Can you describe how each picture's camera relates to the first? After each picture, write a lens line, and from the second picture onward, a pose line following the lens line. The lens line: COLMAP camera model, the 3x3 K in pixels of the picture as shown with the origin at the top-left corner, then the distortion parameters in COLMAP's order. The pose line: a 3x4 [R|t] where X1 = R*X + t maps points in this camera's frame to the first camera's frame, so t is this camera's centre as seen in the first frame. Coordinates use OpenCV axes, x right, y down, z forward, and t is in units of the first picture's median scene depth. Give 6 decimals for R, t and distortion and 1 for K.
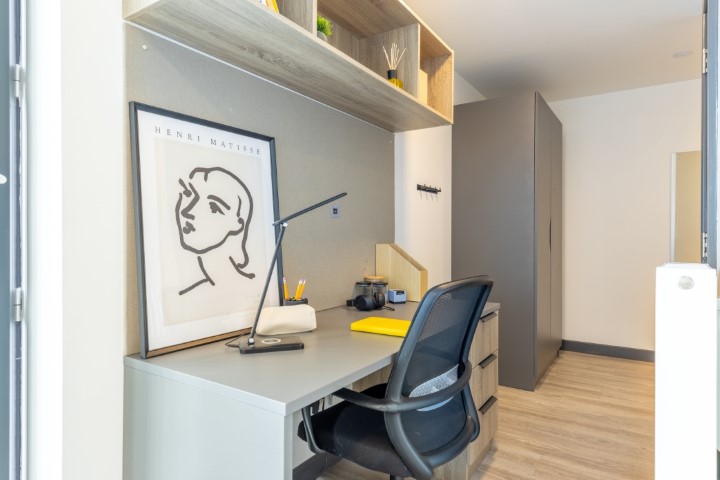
lens RADIAL K [[436.6, 0, 358.0], [0, 436.6, 238.4], [0, 0, 1]] dist [0.002800, 0.000296]
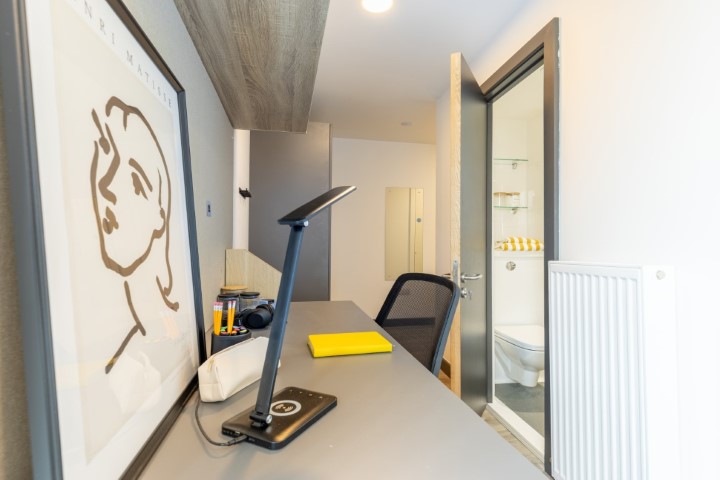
lens RADIAL K [[344.7, 0, 356.2], [0, 344.7, 240.5], [0, 0, 1]] dist [-0.013840, 0.002368]
pose [[0.715189, 0.019069, 0.698671, -0.438565], [-0.019233, 0.999786, -0.007600, -0.005697], [-0.698666, -0.008003, 0.715403, 0.543293]]
